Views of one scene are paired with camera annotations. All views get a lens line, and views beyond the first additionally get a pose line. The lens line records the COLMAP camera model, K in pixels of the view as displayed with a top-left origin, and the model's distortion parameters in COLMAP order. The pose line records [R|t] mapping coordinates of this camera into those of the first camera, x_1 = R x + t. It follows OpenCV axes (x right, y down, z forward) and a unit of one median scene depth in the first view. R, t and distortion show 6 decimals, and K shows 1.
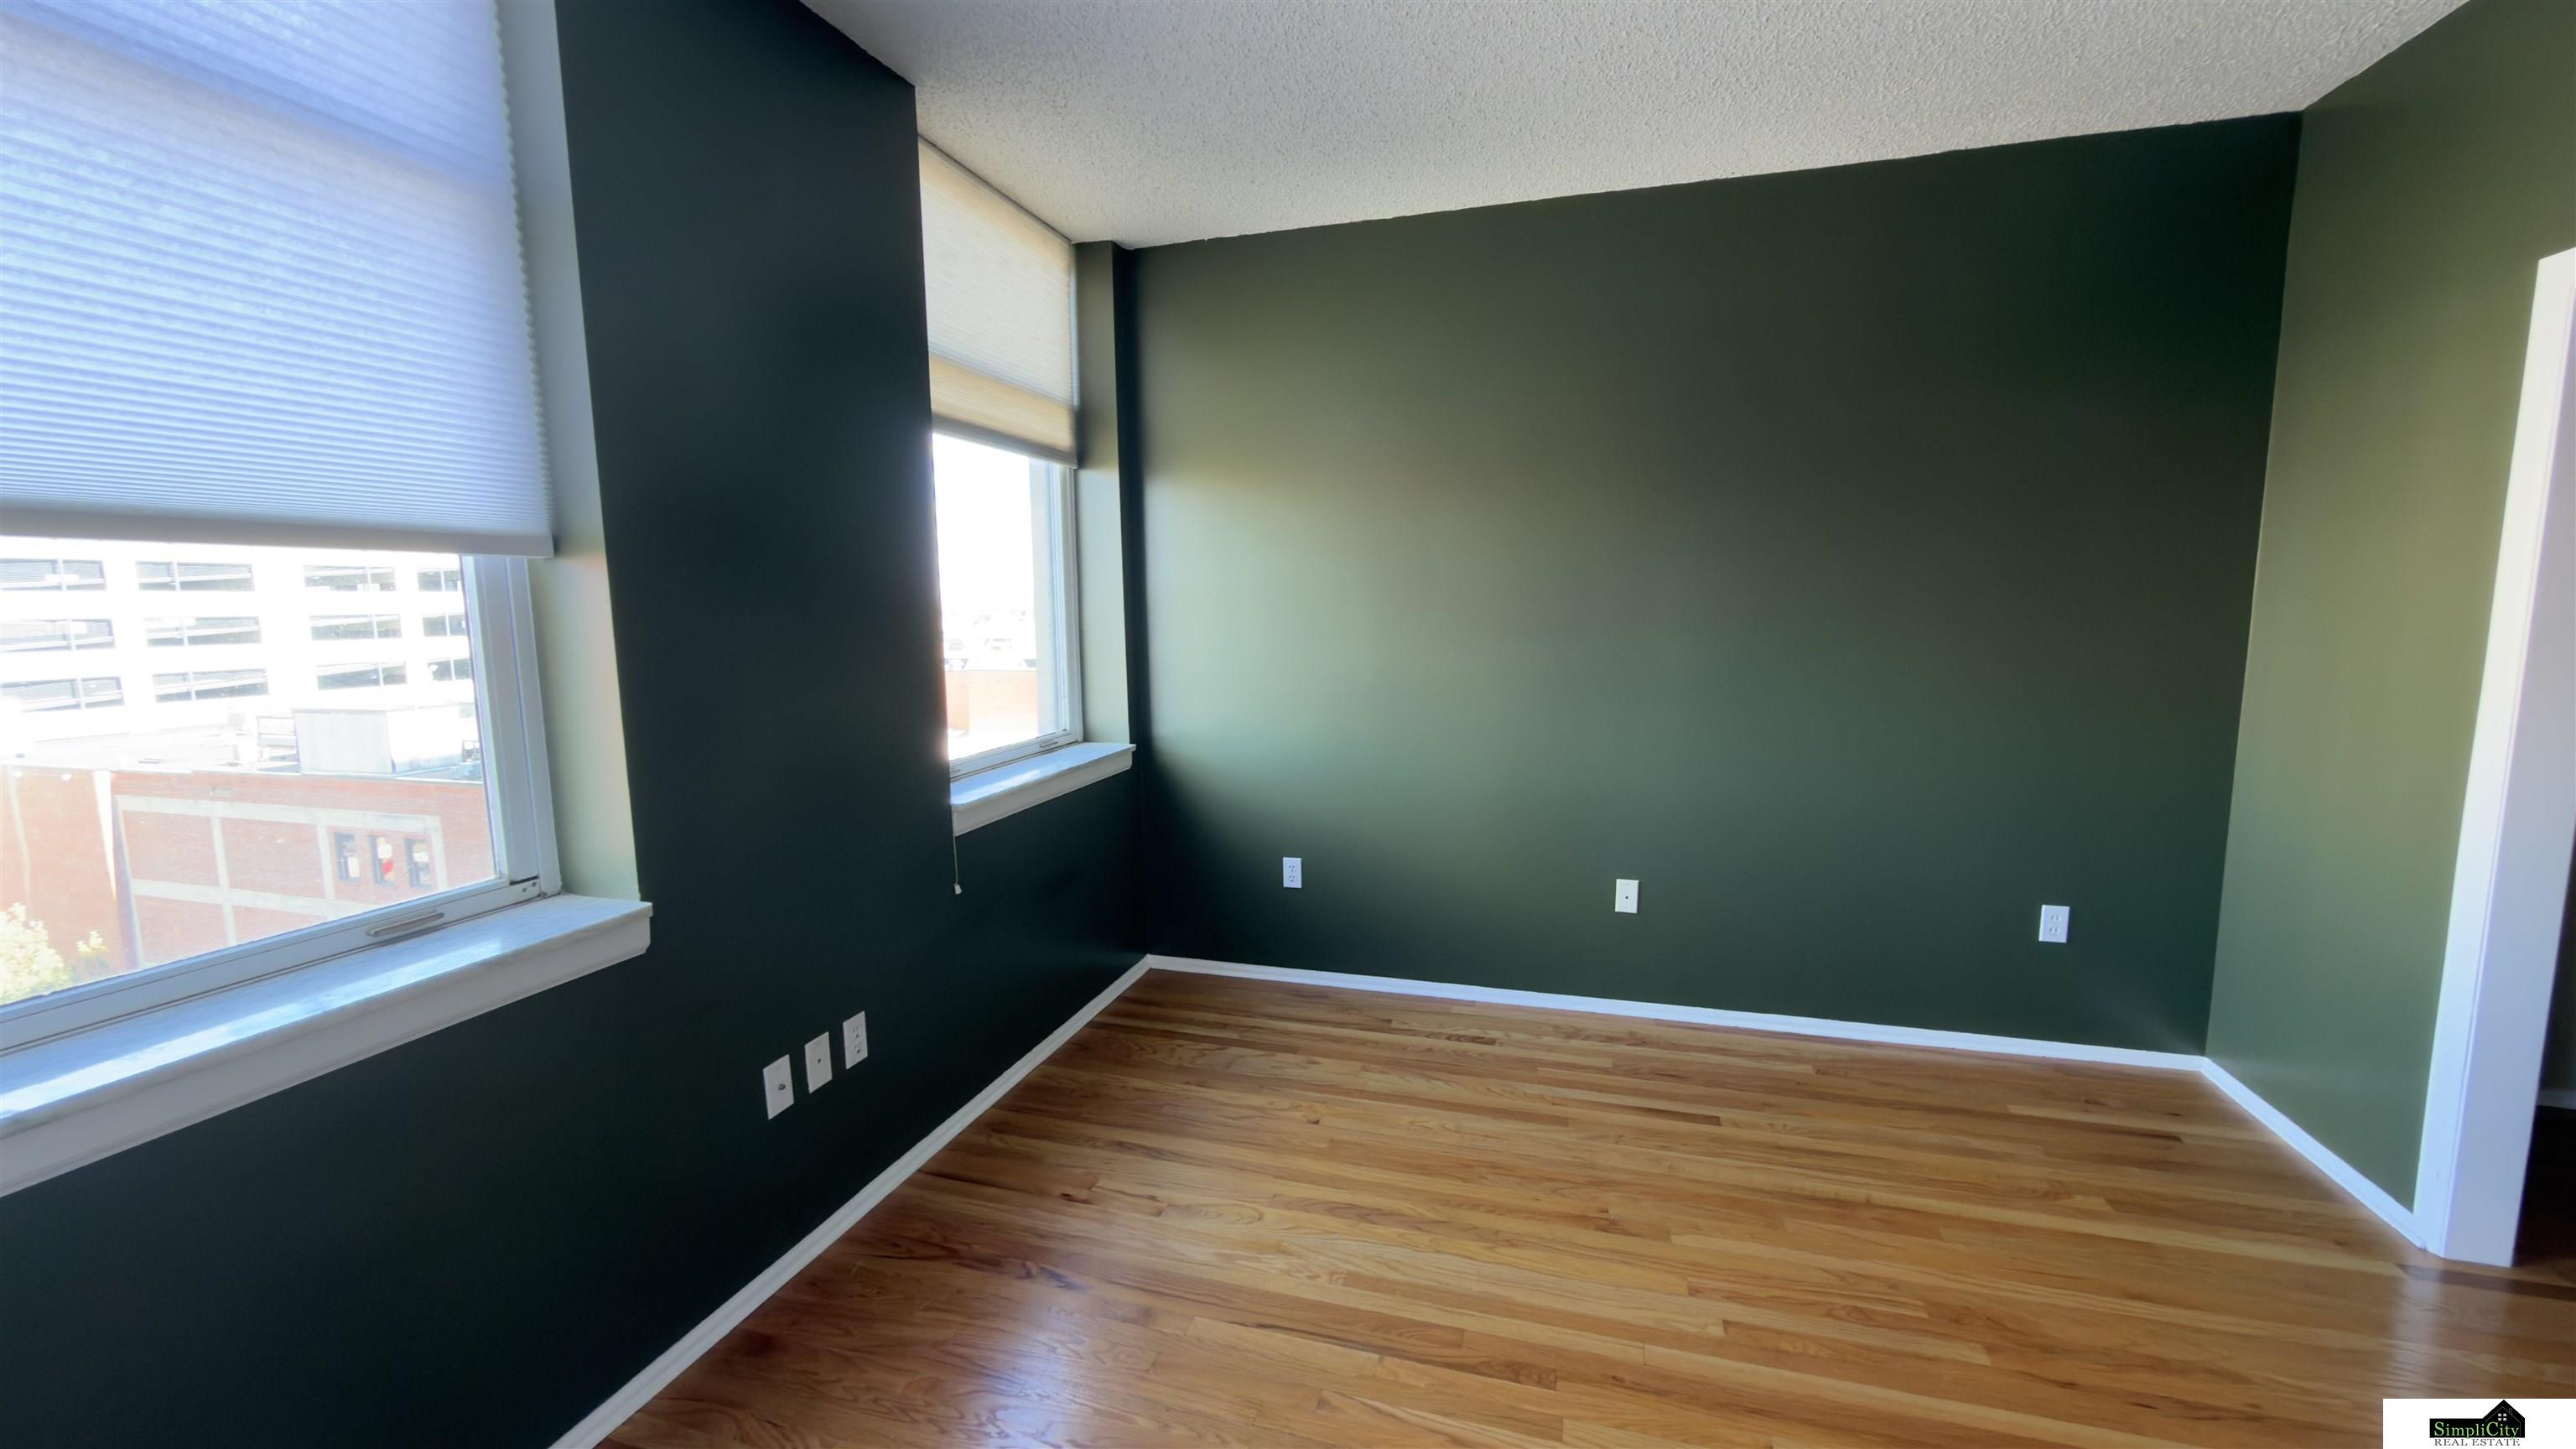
lens RADIAL K [[1023.0, 0, 1287.1], [0, 1023.0, 720.8], [0, 0, 1]] dist [-0.001345, -0.000289]
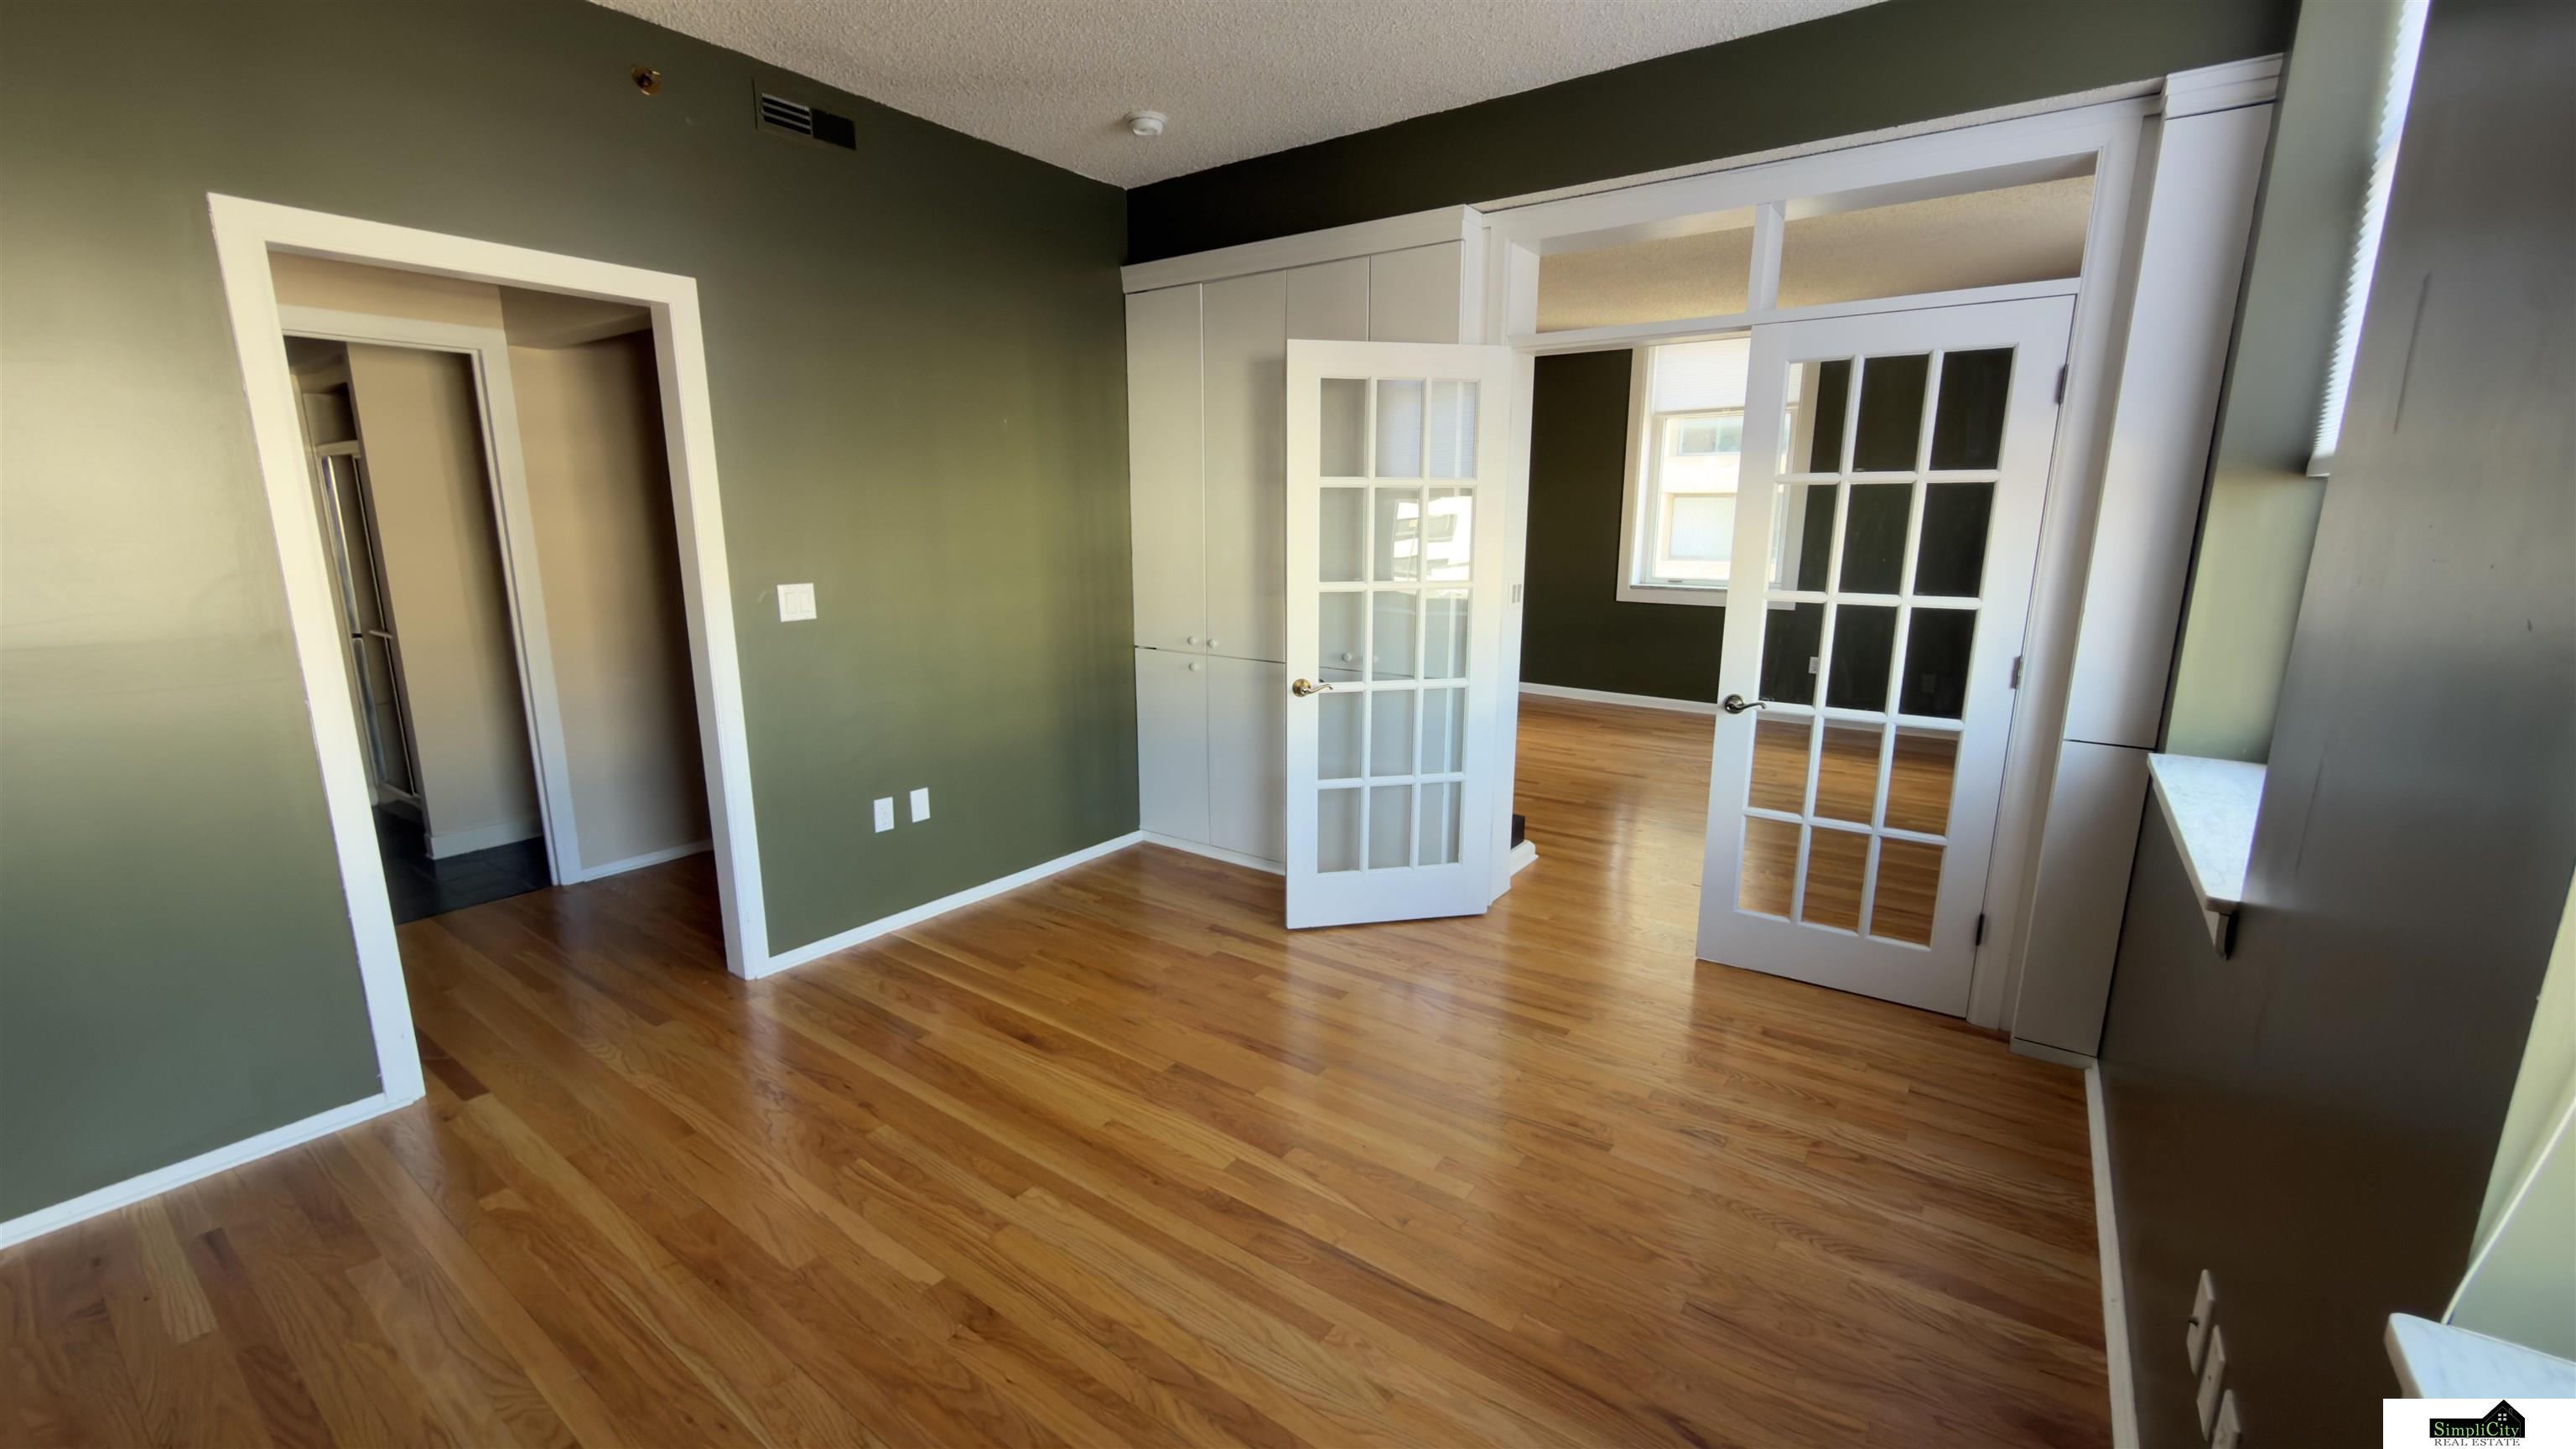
lens RADIAL K [[1023.0, 0, 1289.9], [0, 1023.0, 722.5], [0, 0, 1]] dist [-0.001345, -0.000289]
pose [[-0.941083, -0.067288, 0.331414, -0.154461], [0.044762, 0.946597, 0.319296, -0.198764], [-0.335201, 0.315319, -0.887815, 1.531677]]
